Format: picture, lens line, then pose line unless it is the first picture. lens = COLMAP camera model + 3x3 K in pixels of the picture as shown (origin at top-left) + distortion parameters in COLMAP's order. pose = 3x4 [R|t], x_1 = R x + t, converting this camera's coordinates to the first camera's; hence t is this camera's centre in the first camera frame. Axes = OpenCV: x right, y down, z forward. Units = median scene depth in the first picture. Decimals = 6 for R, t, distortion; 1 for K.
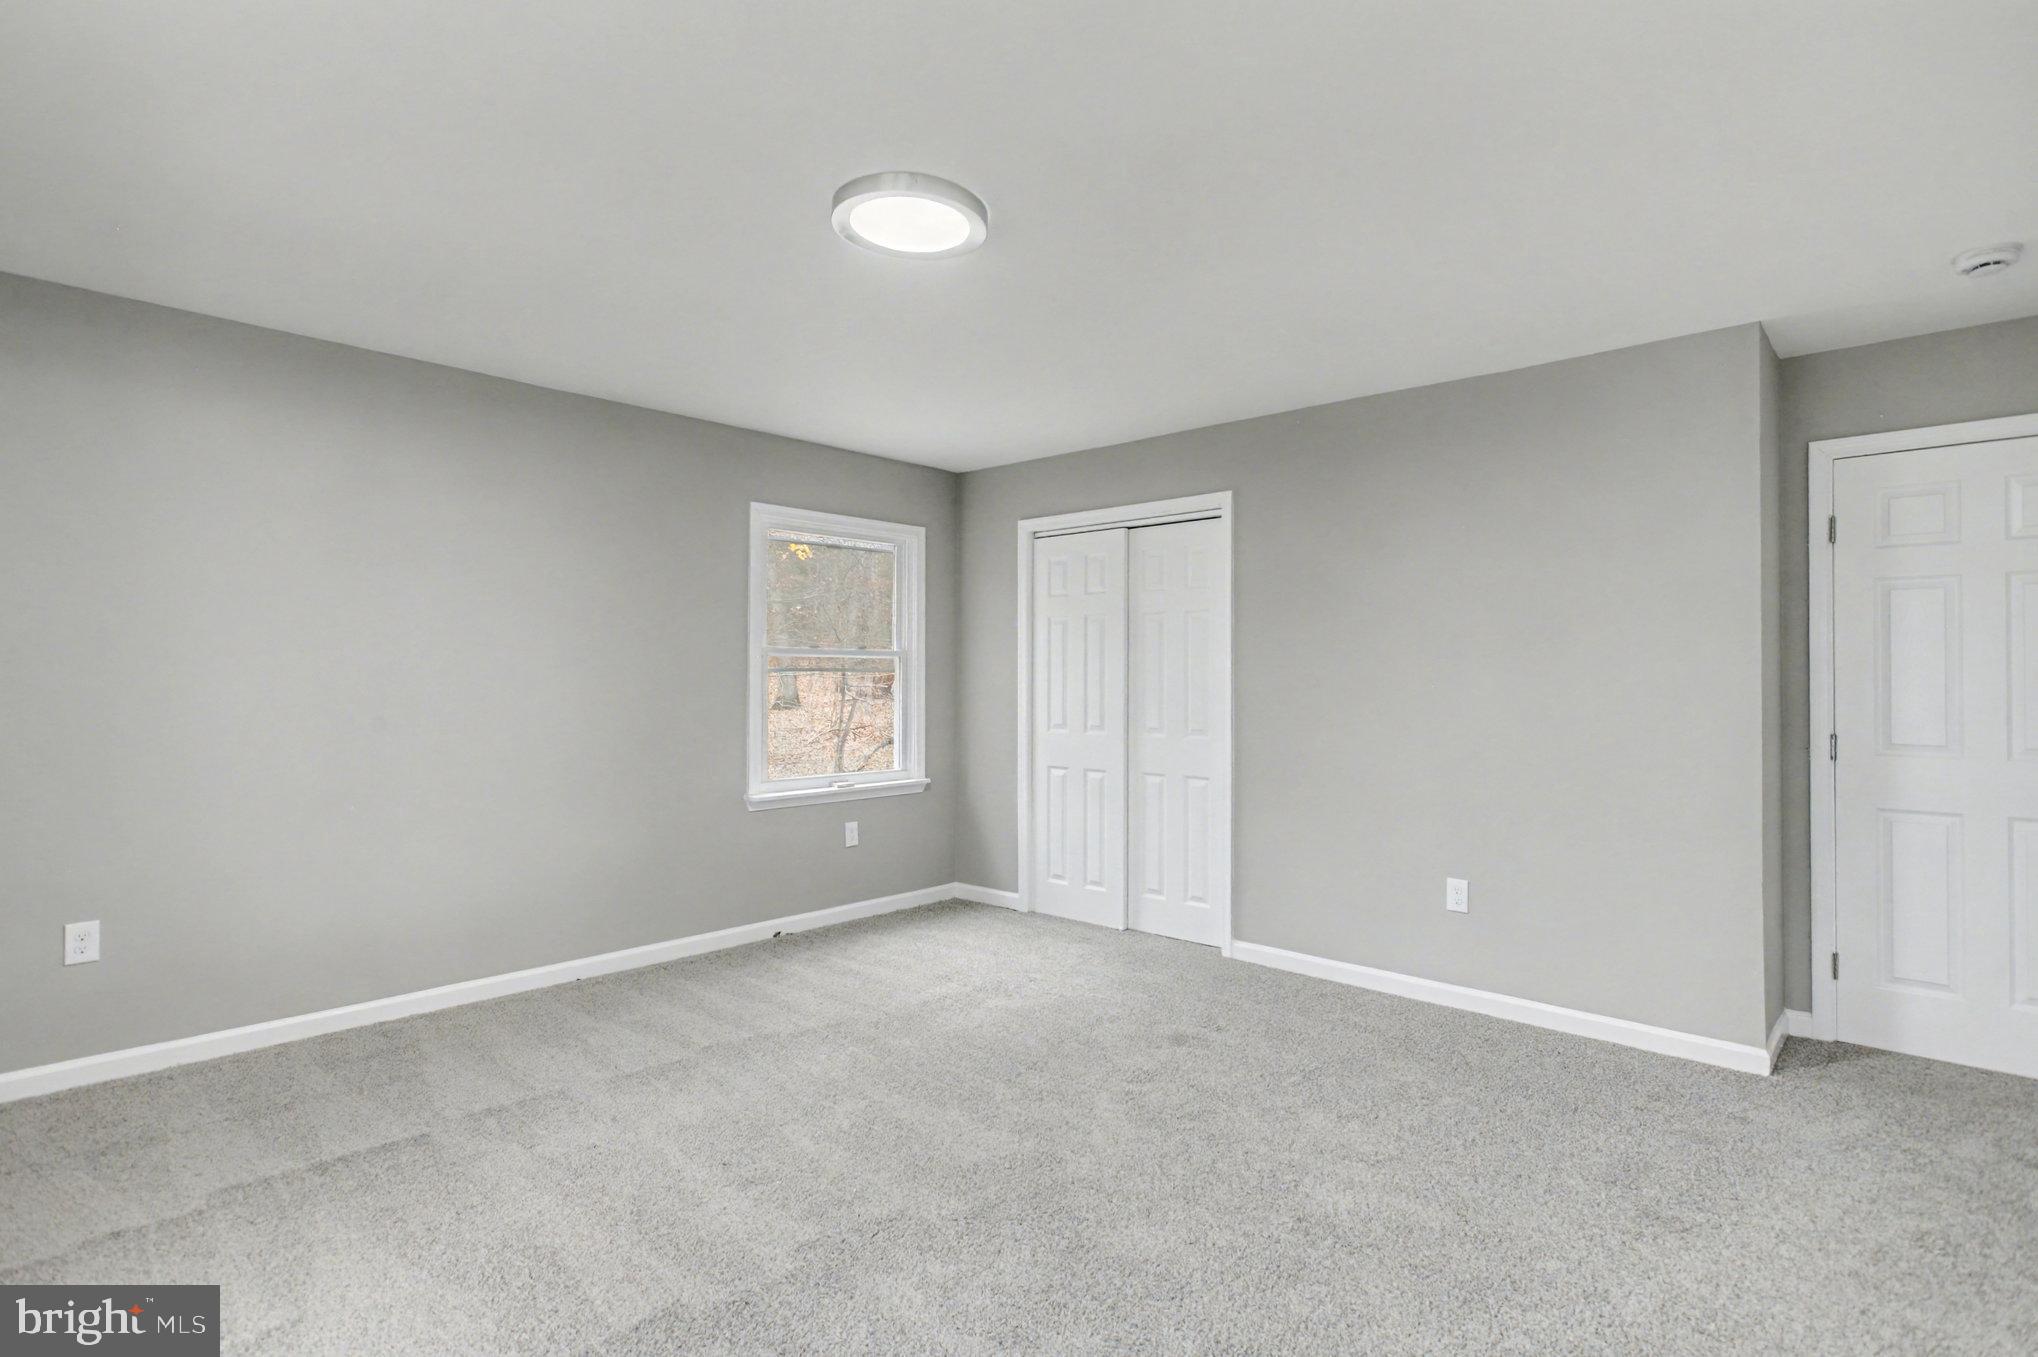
lens RADIAL K [[986.4, 0, 1017.9], [0, 986.4, 670.3], [0, 0, 1]] dist [-0.001851, 0.001515]
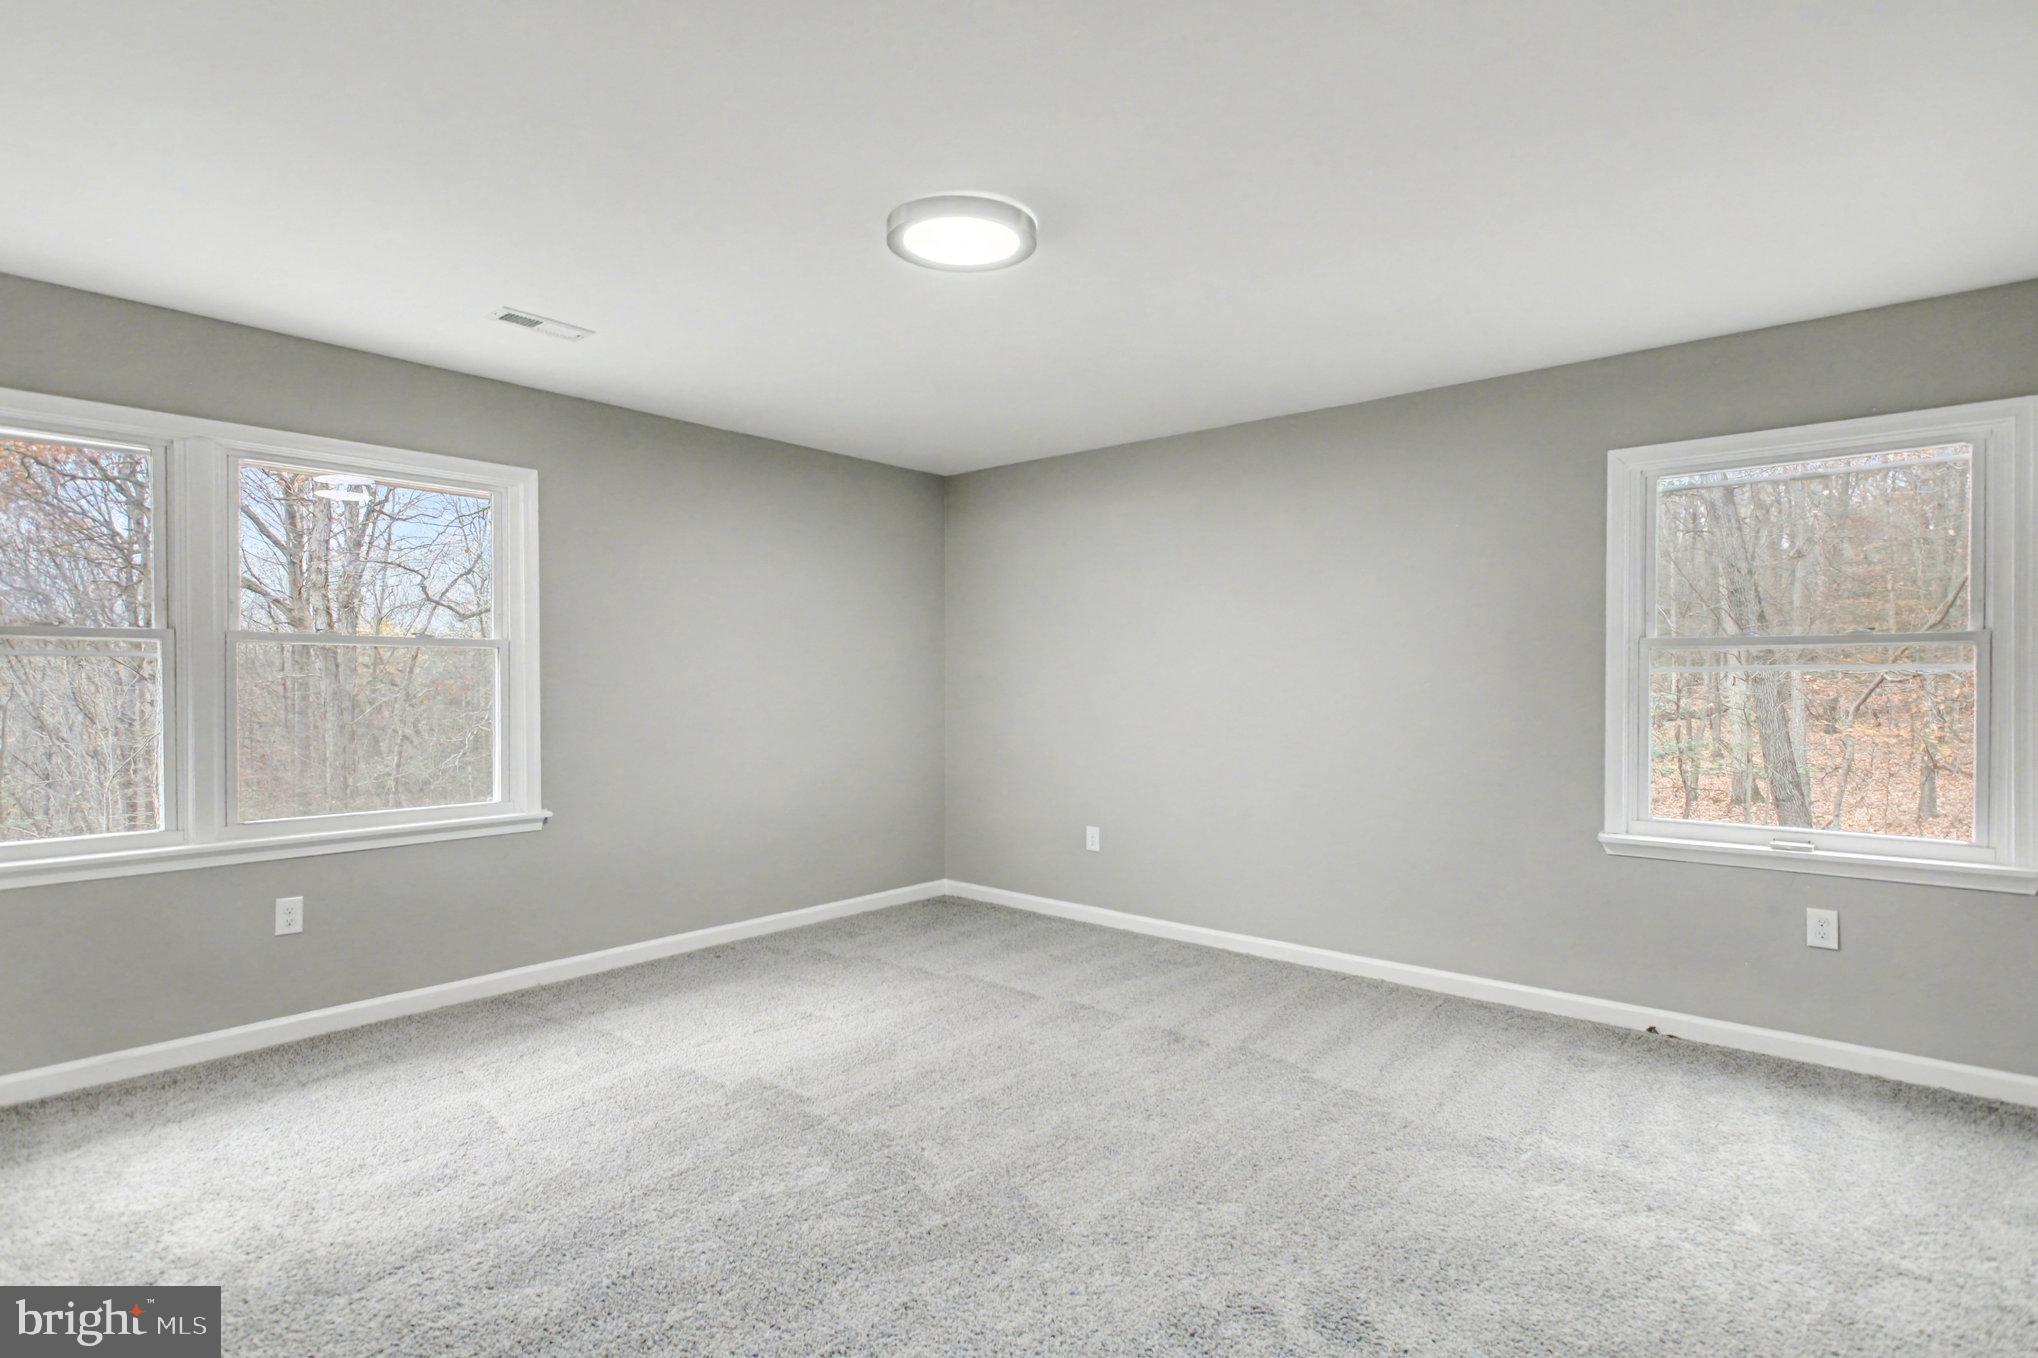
lens RADIAL K [[986.4, 0, 1017.9], [0, 986.4, 670.8], [0, 0, 1]] dist [-0.001851, 0.001515]
pose [[0.053305, -0.014048, -0.998479, 0.972922], [0.010246, 0.999856, -0.013520, 0.012633], [0.998526, -0.009510, 0.053442, 1.026345]]
